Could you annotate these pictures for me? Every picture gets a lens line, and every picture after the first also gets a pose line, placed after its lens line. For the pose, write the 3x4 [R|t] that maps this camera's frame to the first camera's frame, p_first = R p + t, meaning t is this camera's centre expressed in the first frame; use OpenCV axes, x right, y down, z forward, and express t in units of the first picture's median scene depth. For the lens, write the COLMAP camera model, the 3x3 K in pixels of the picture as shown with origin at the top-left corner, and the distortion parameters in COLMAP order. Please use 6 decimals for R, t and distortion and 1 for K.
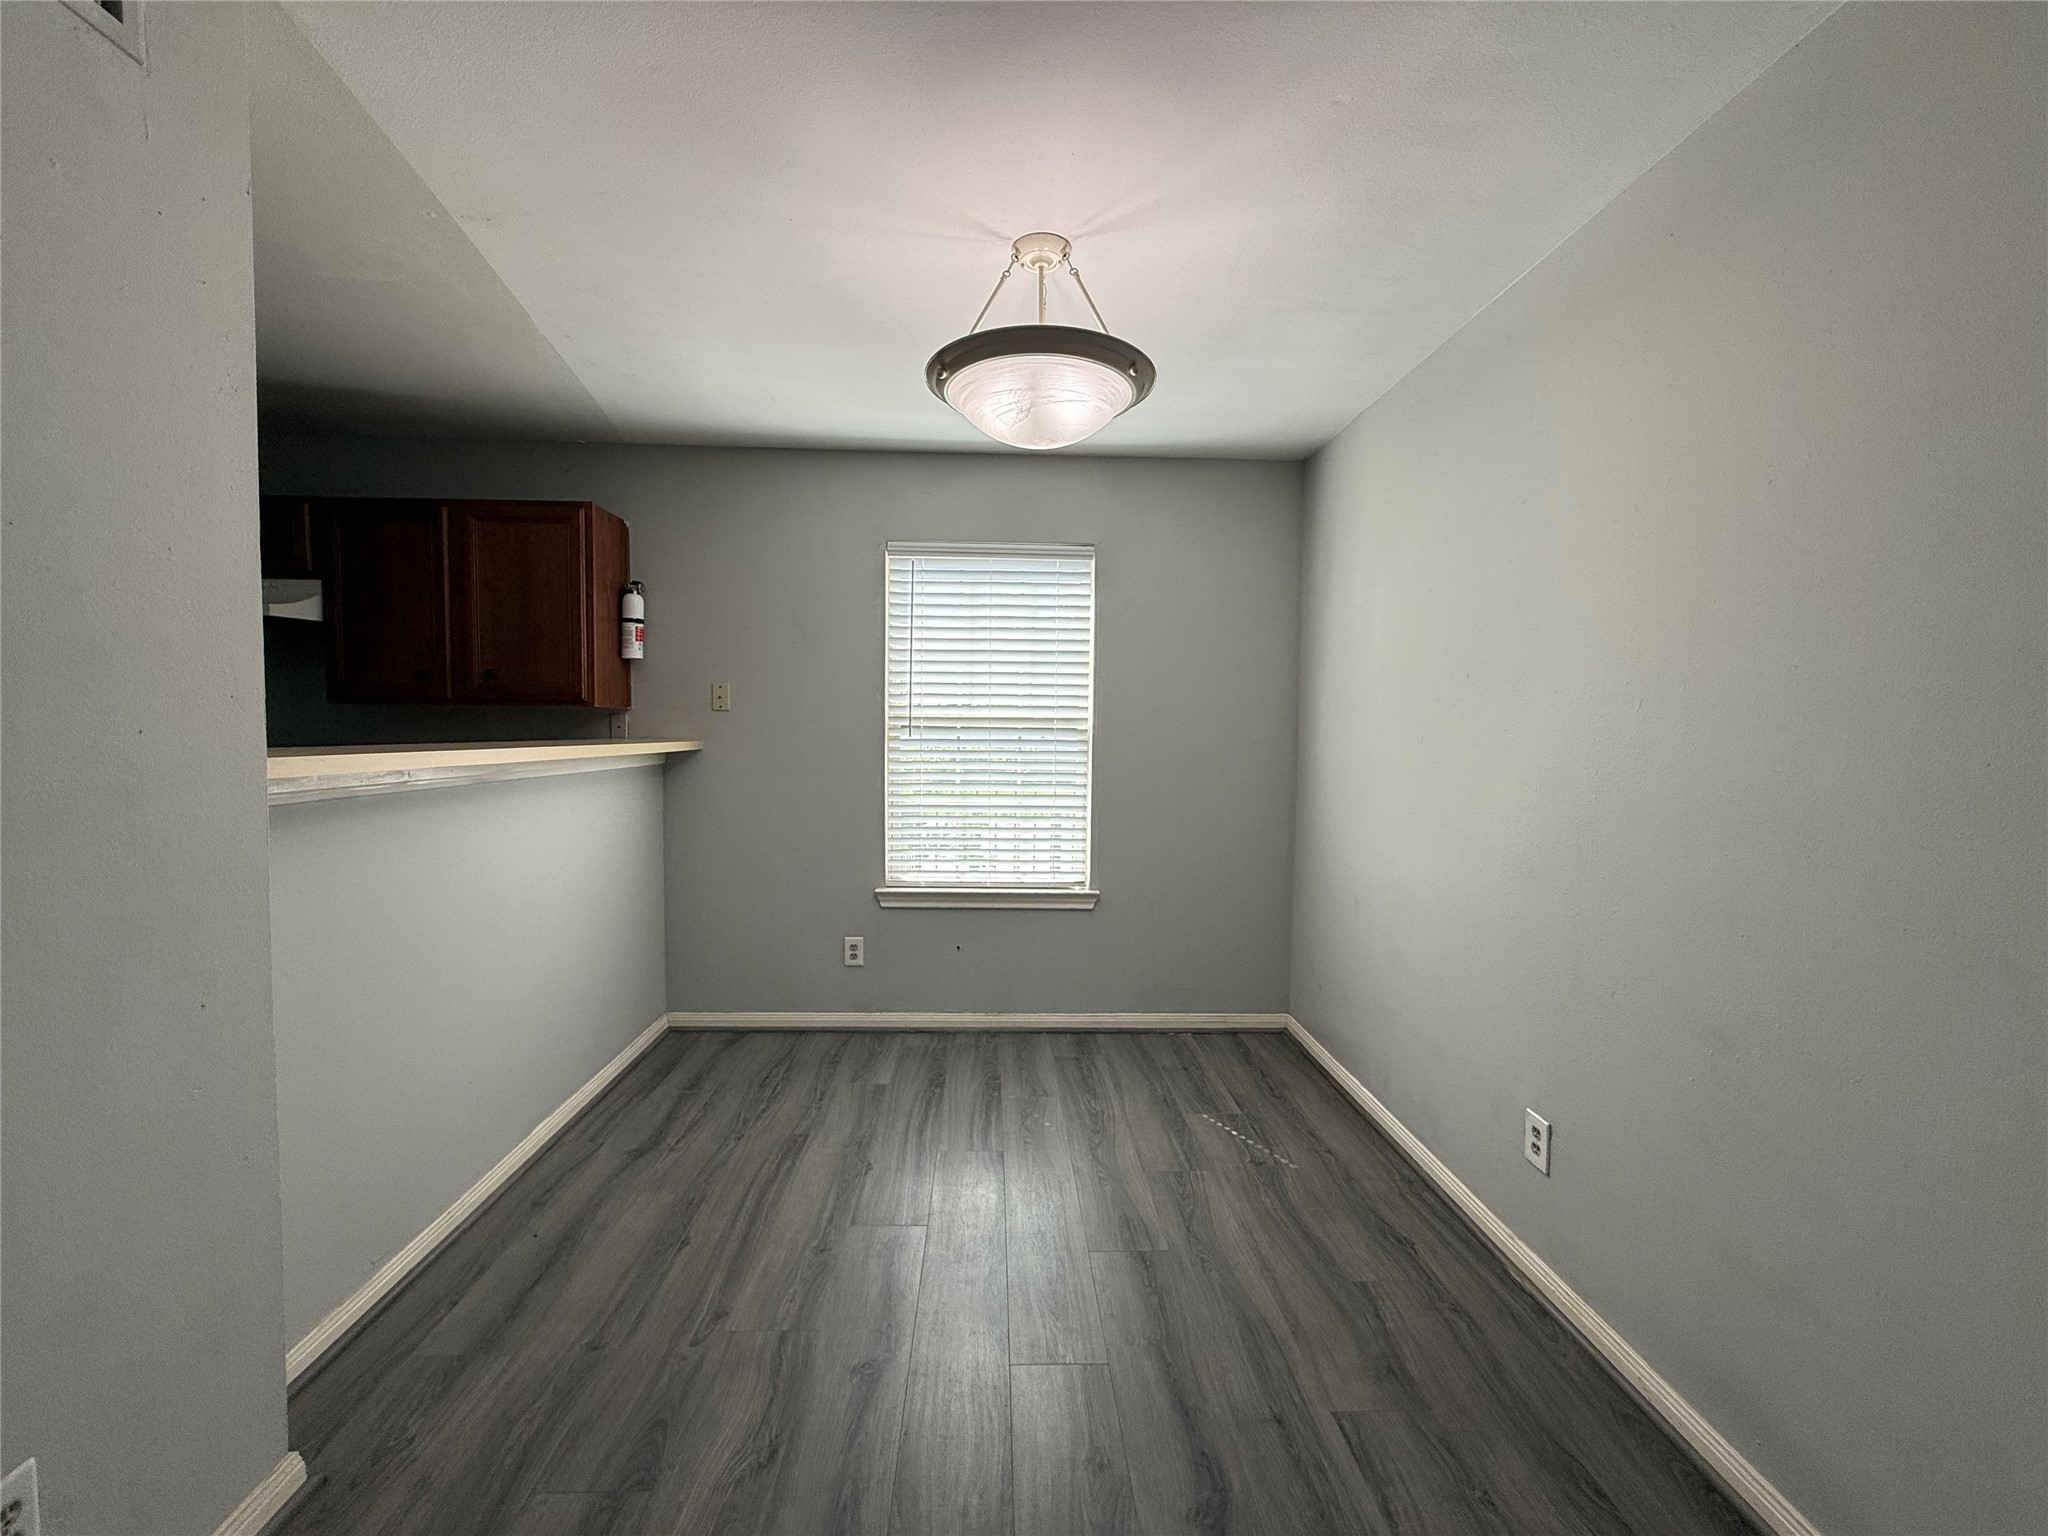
lens RADIAL K [[823.1, 0, 1025.6], [0, 823.1, 769.8], [0, 0, 1]] dist [0.001716, 0.000352]
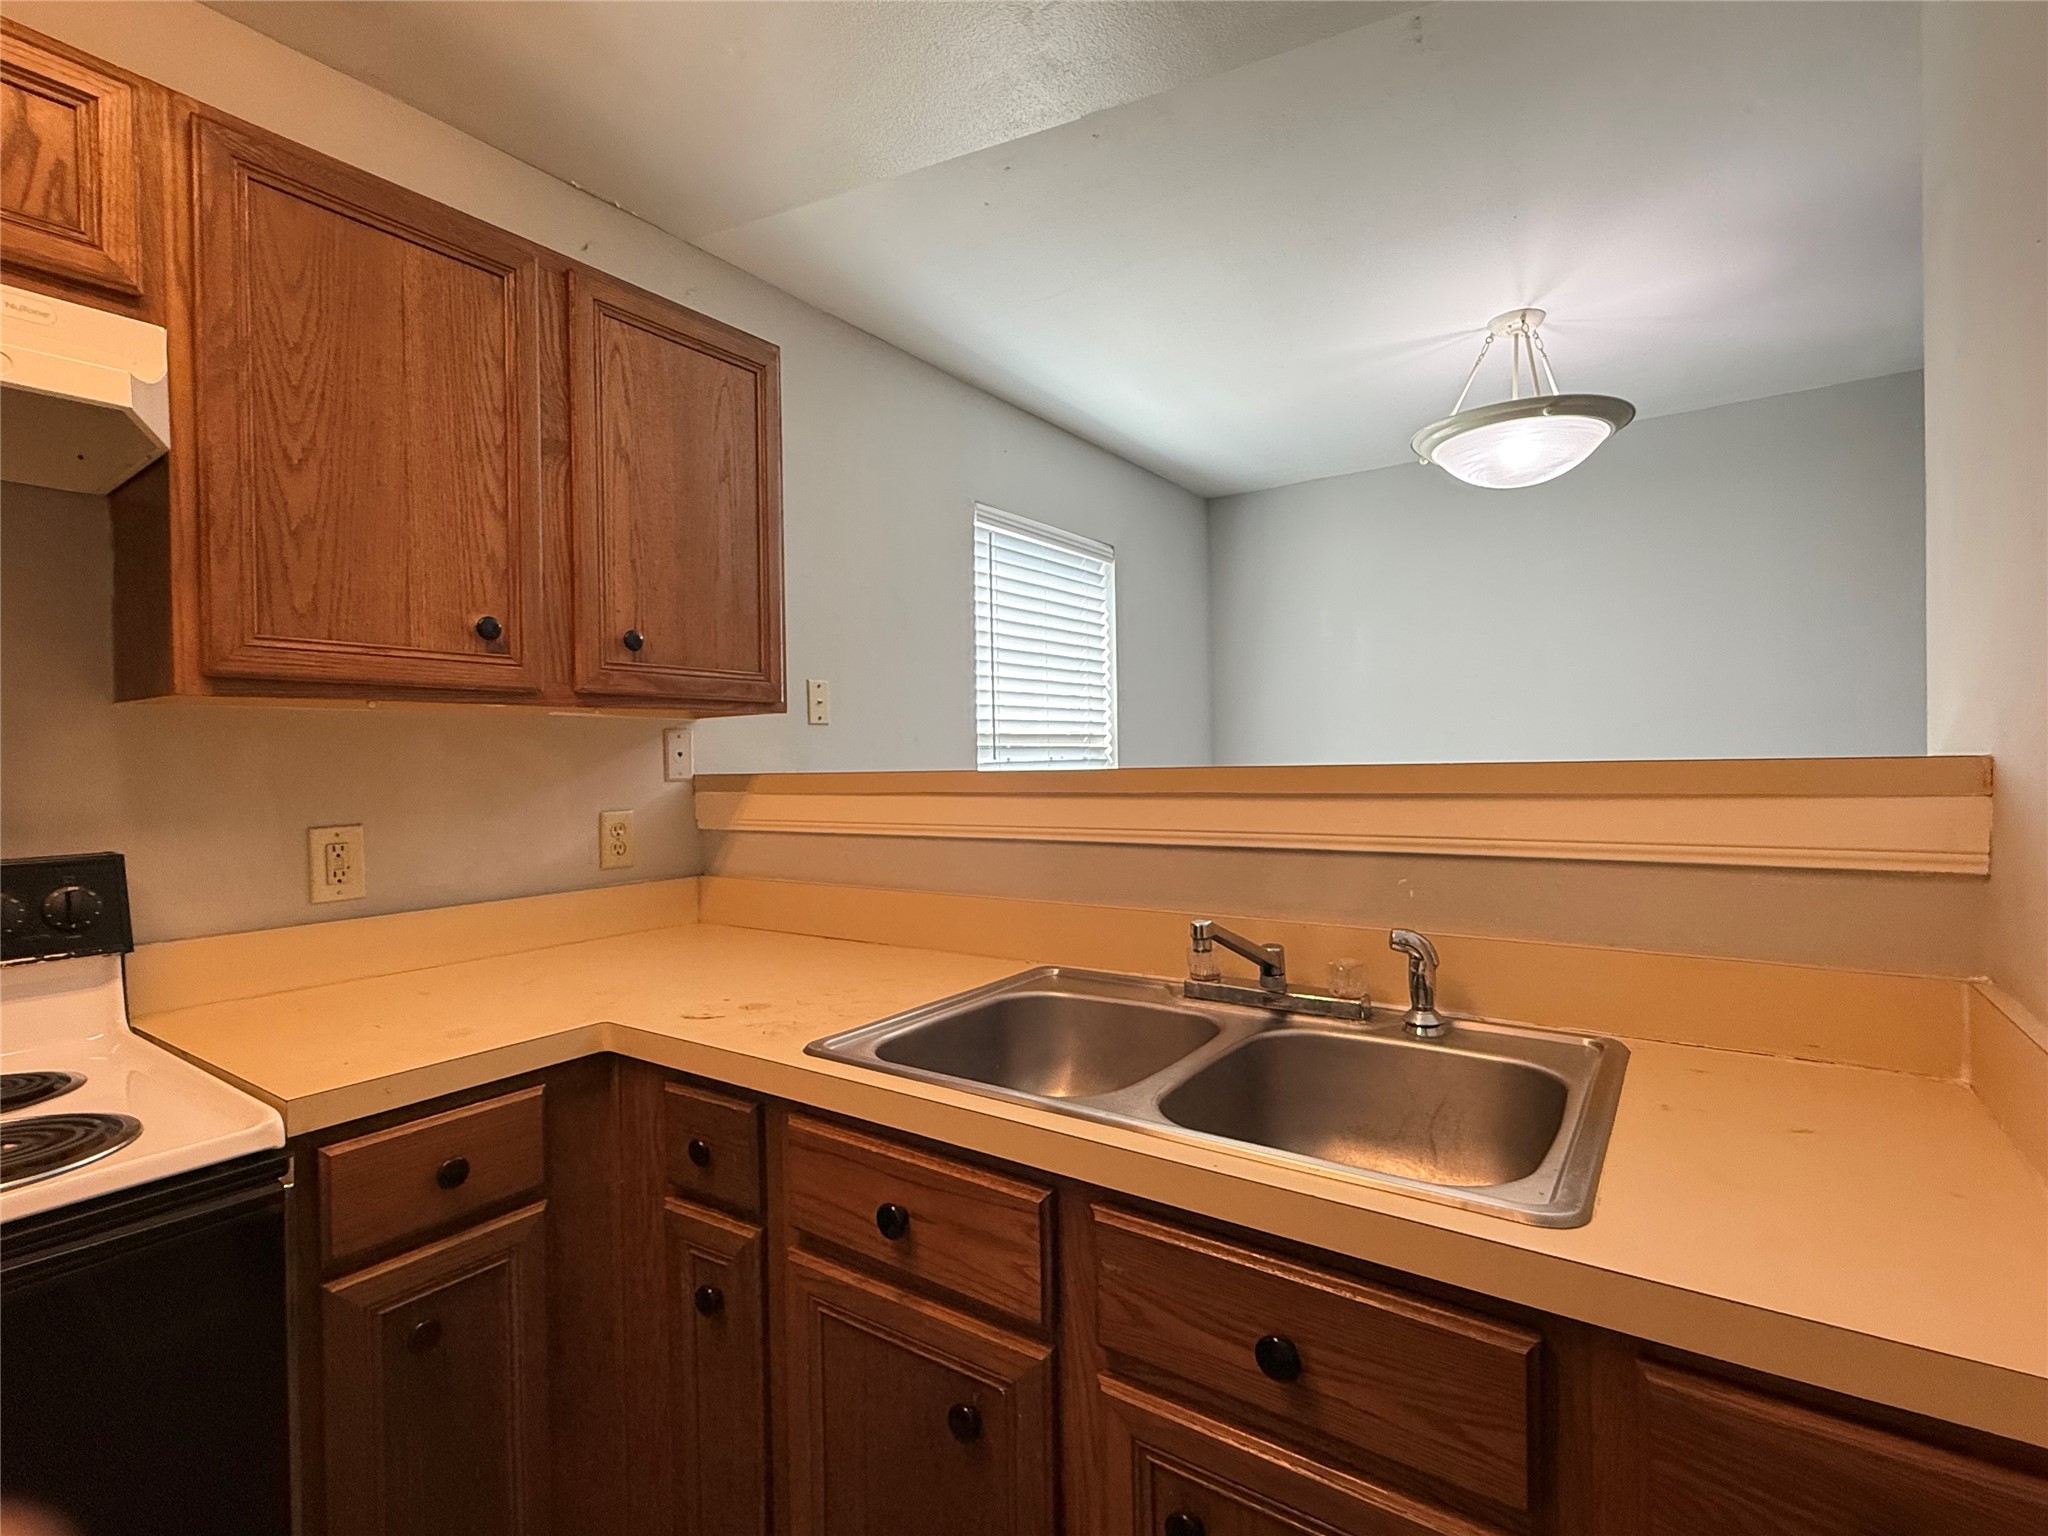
lens RADIAL K [[973.3, 0, 1020.9], [0, 973.3, 770.4], [0, 0, 1]] dist [-0.000112, -0.000151]
pose [[0.598845, -0.033260, 0.800174, -0.865114], [0.066618, 0.997743, -0.008385, -0.020607], [-0.798089, 0.058328, 0.599710, 0.441944]]
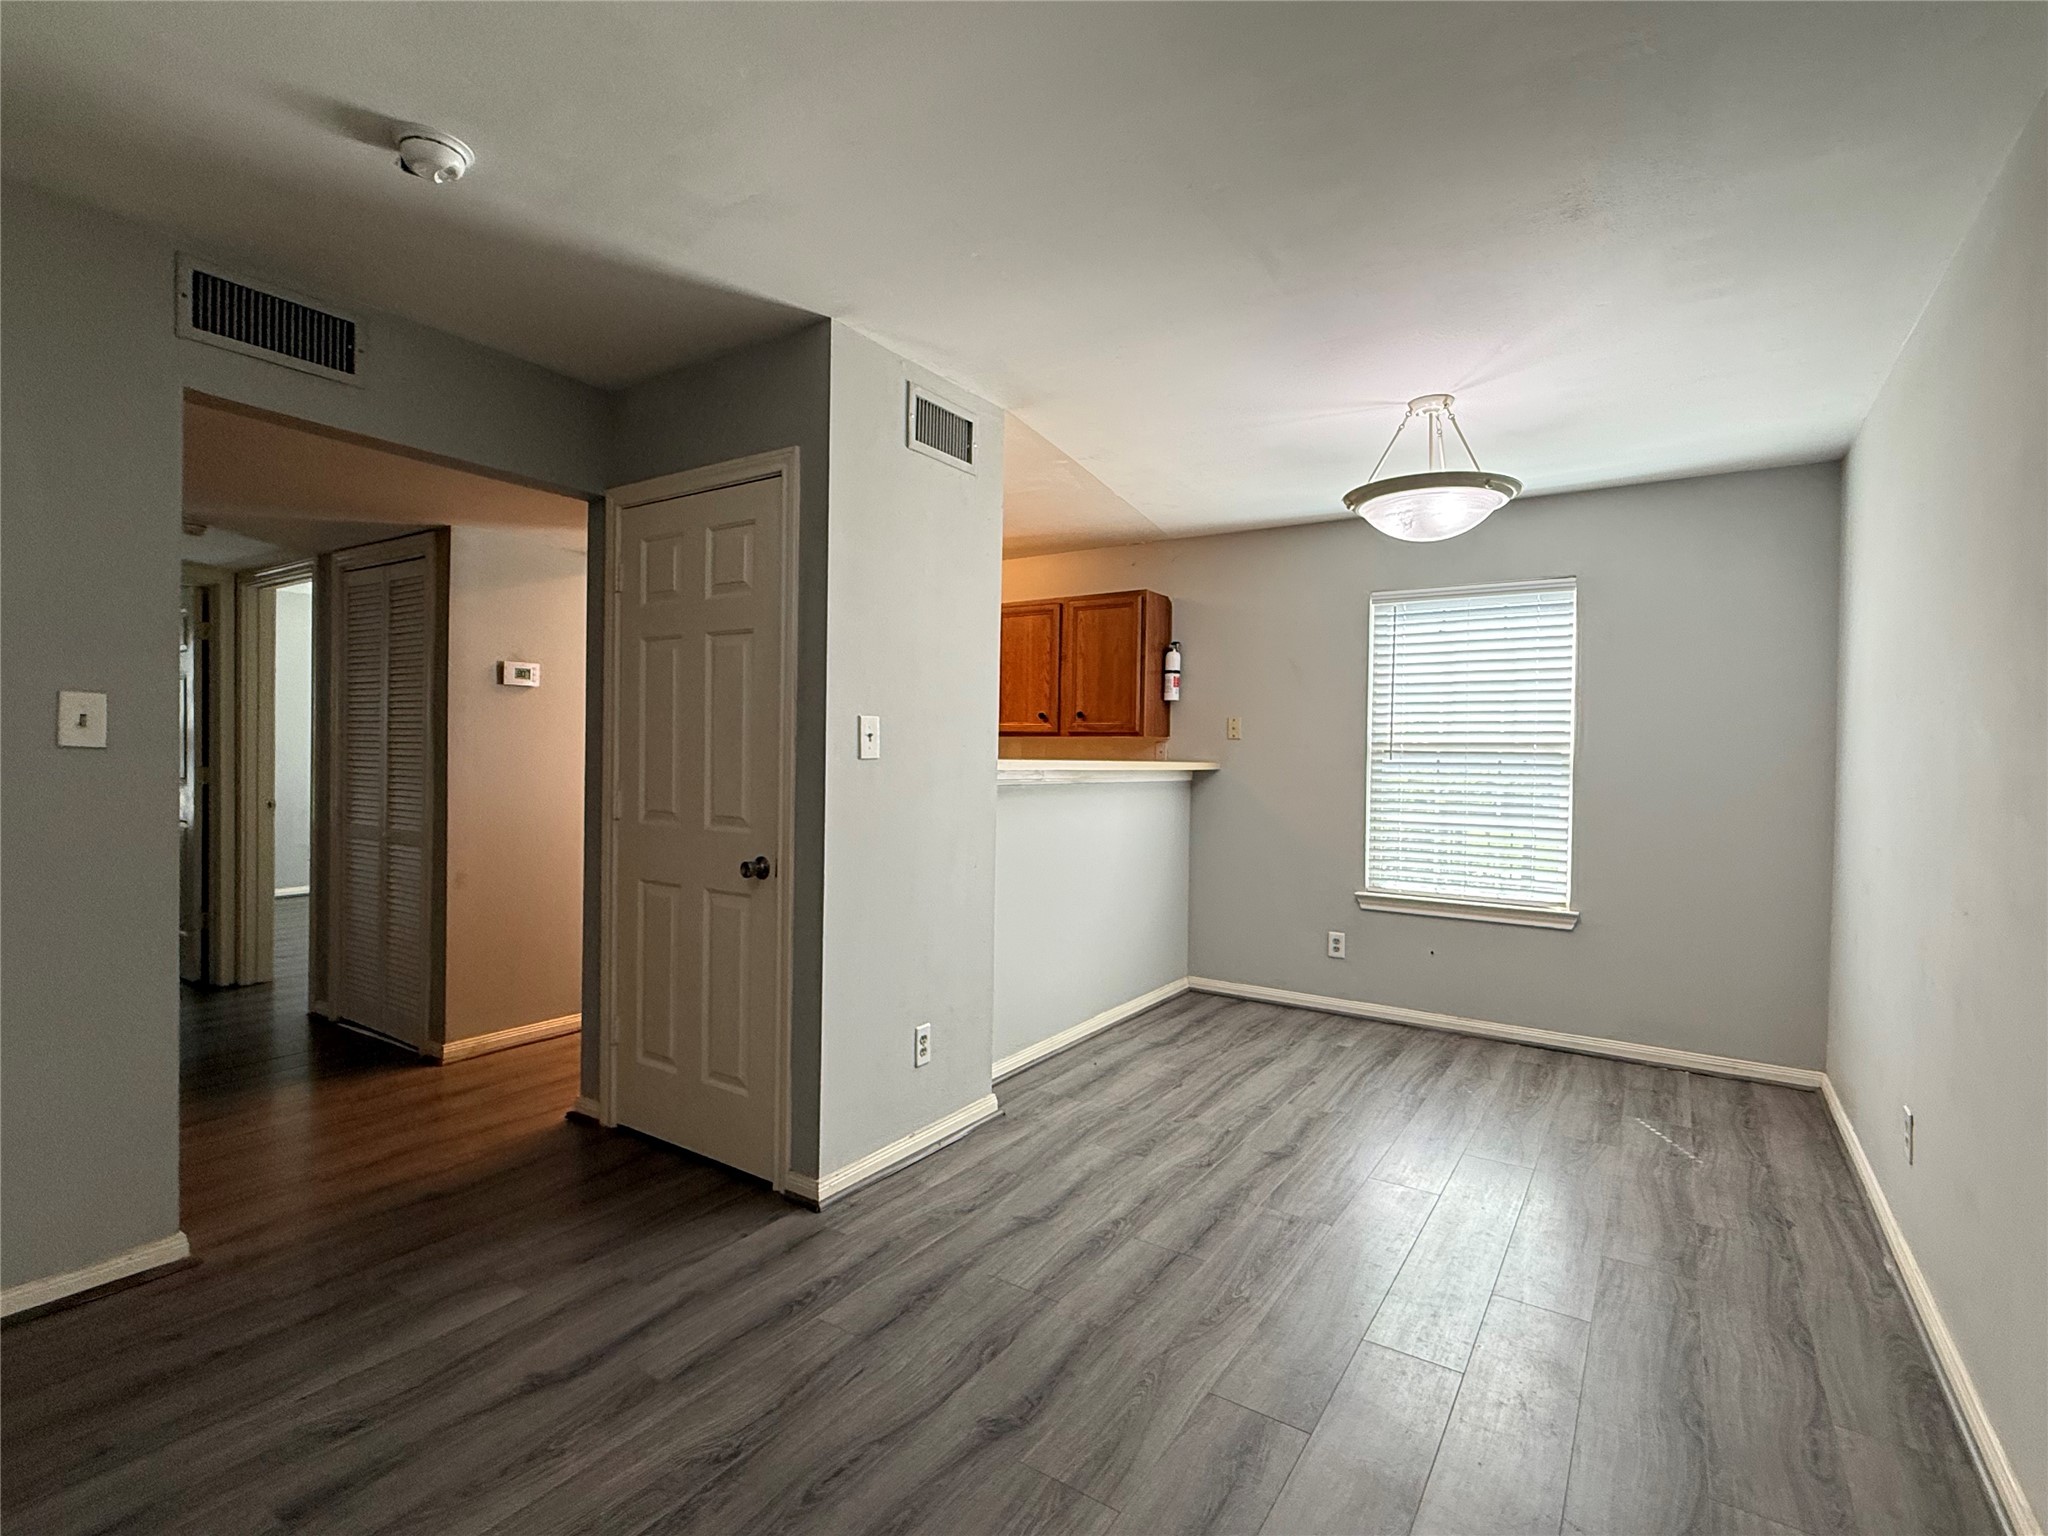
lens RADIAL K [[973.3, 0, 1020.9], [0, 973.3, 770.4], [0, 0, 1]] dist [-0.000112, -0.000151]
pose [[0.809901, 0.009113, -0.586495, 0.239210], [-0.034132, 0.998917, -0.031612, 0.034409], [0.585572, 0.045621, 0.809335, -0.391508]]
